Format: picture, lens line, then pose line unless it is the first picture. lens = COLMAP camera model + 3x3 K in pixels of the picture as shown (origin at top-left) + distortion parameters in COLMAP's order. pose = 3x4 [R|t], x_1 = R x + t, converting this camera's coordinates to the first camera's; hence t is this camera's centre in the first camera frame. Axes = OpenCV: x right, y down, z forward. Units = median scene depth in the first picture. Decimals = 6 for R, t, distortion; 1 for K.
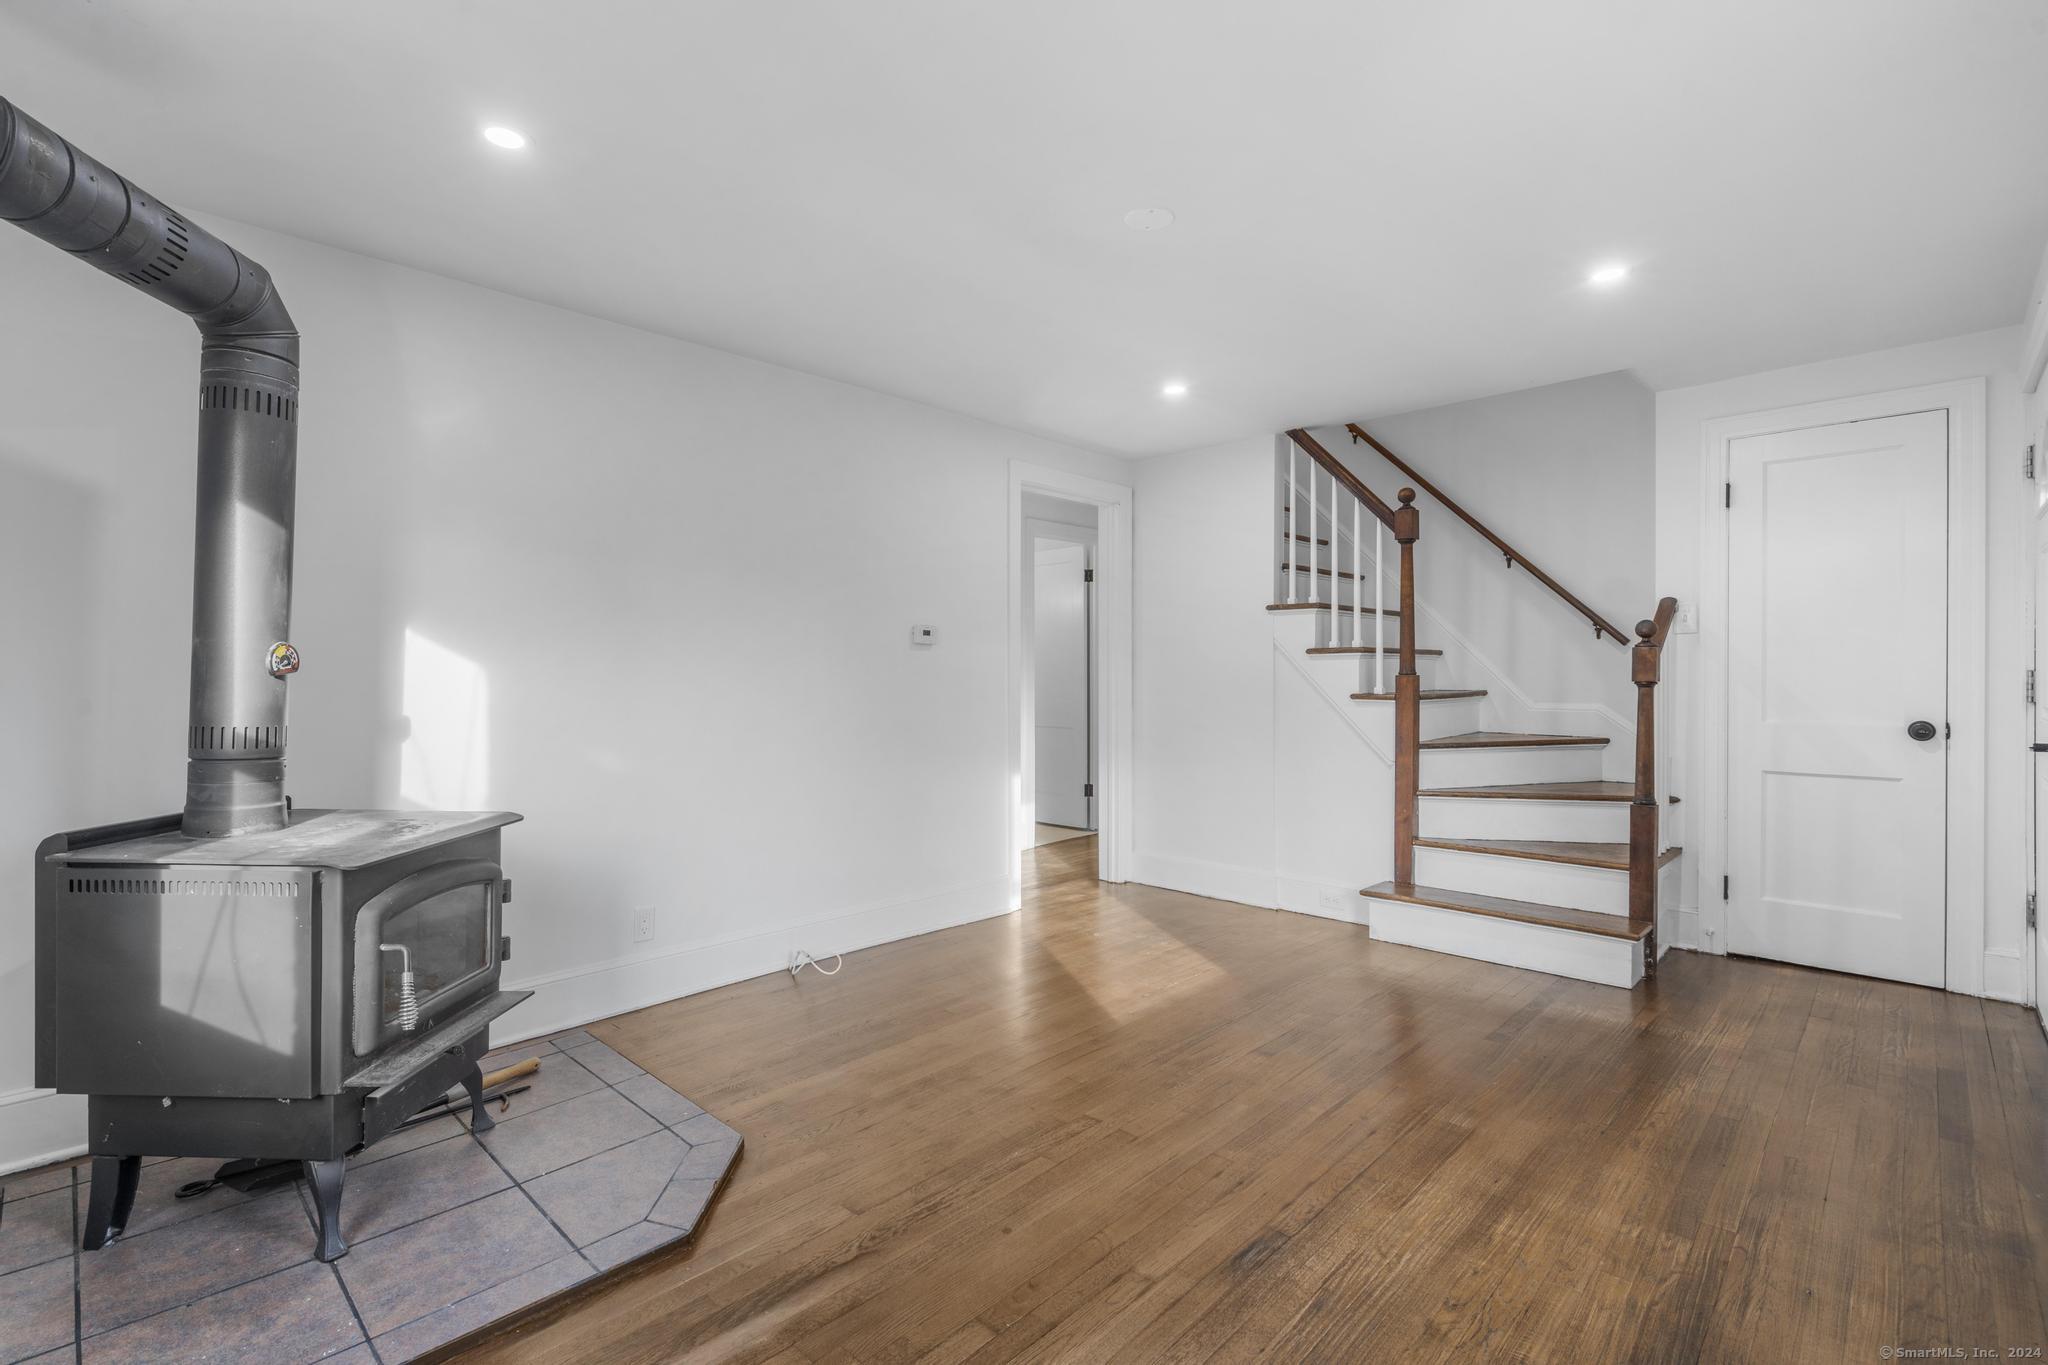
lens RADIAL K [[938.6, 0, 1010.6], [0, 938.6, 677.4], [0, 0, 1]] dist [-0.003287, 0.003382]
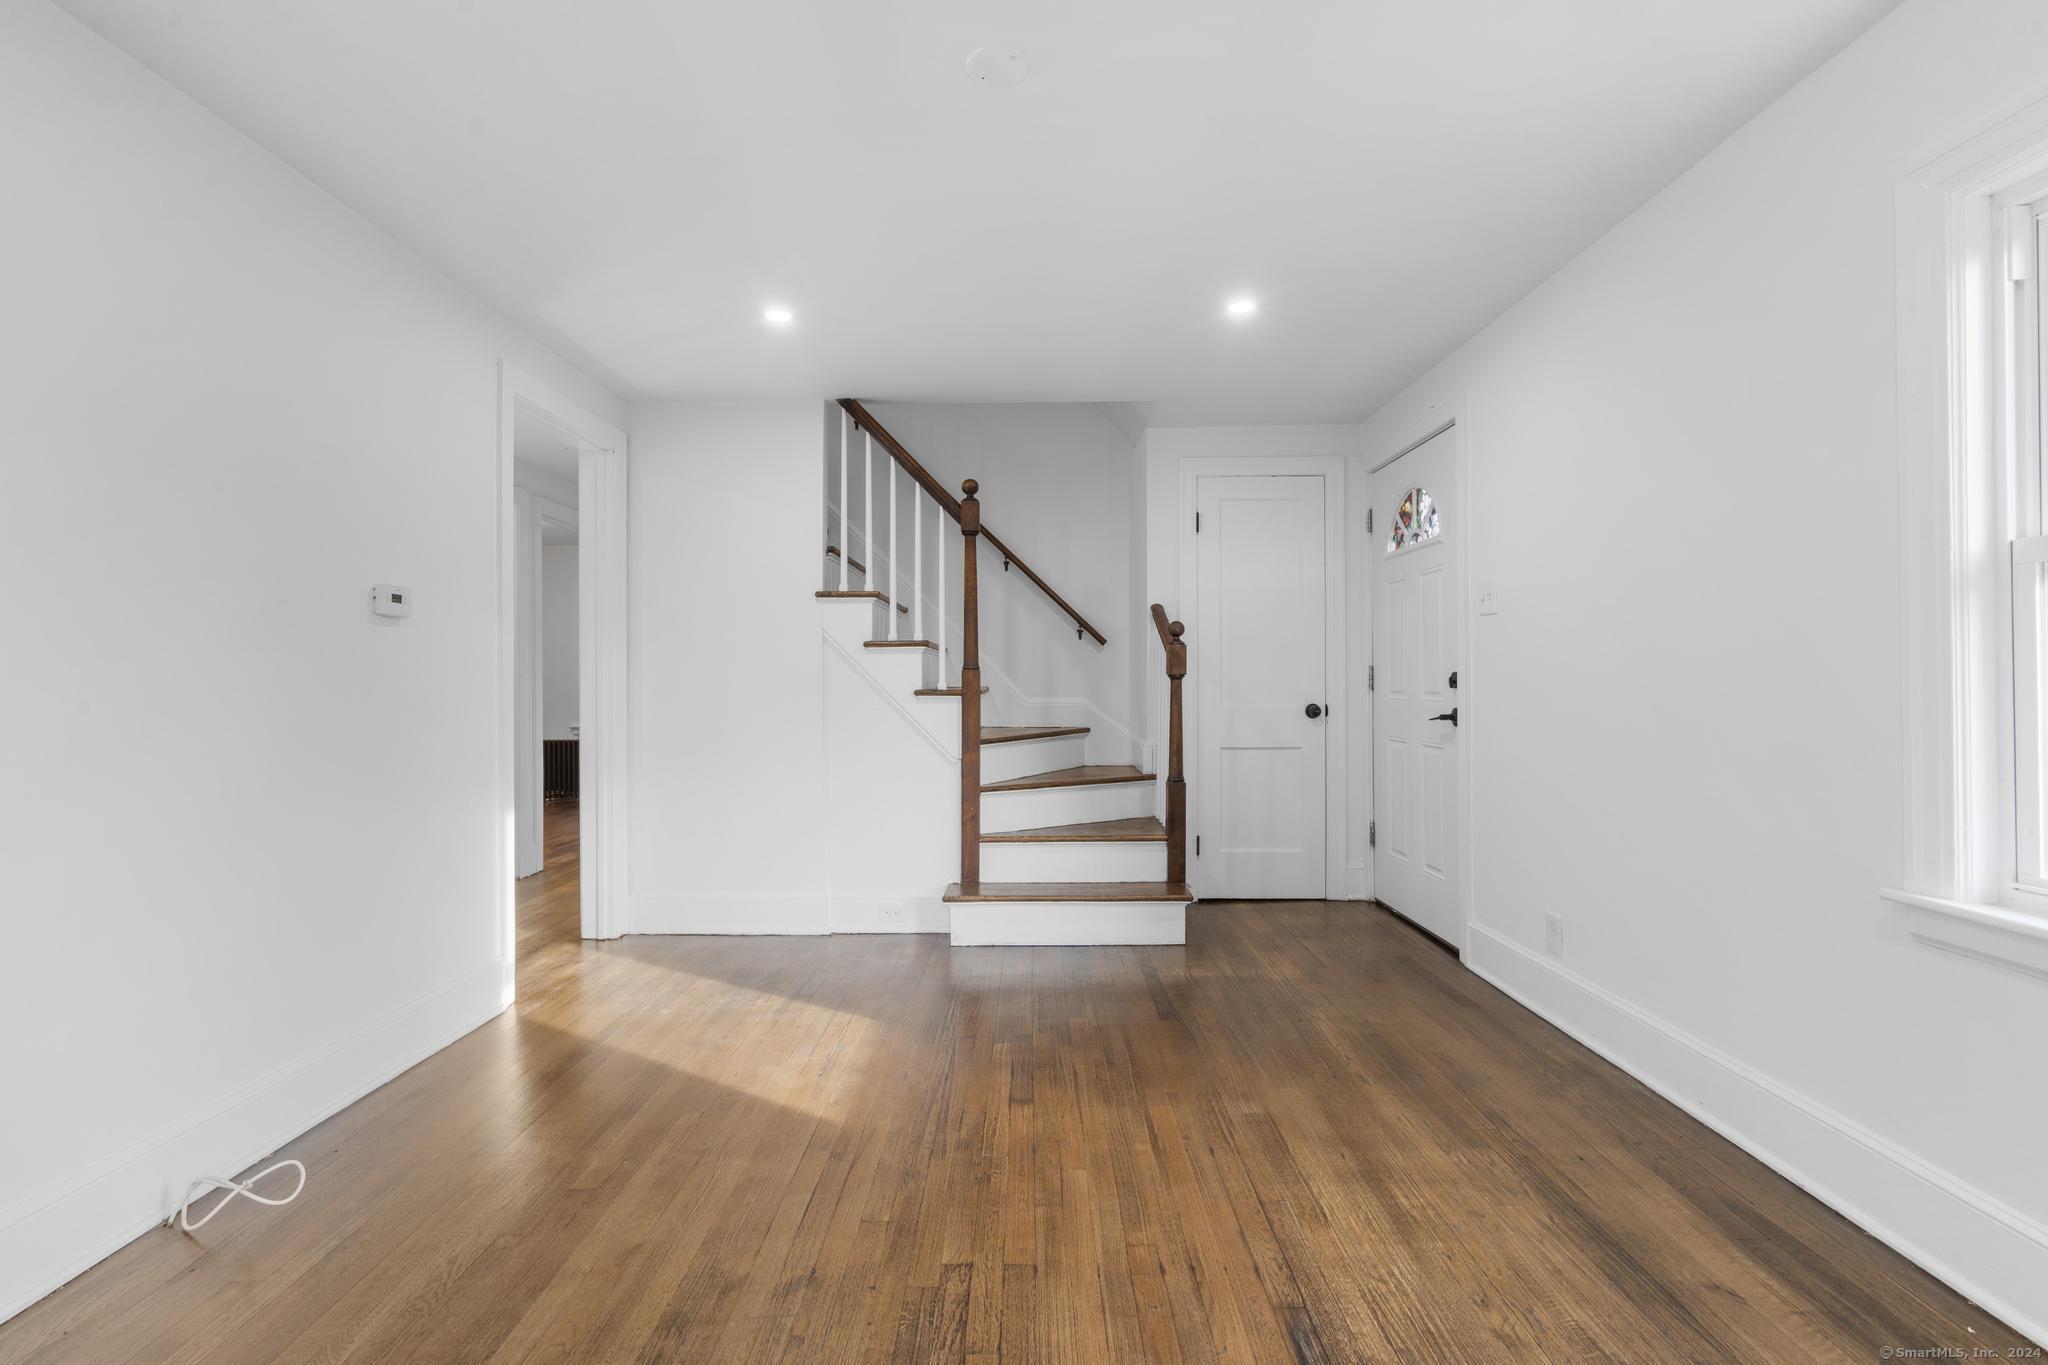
lens RADIAL K [[938.6, 0, 1010.6], [0, 938.6, 677.4], [0, 0, 1]] dist [-0.003287, 0.003382]
pose [[0.723712, 0.000137, 0.690102, -0.254838], [0.006153, 0.999959, -0.006652, 0.013836], [-0.690075, 0.009060, 0.723681, 0.294109]]
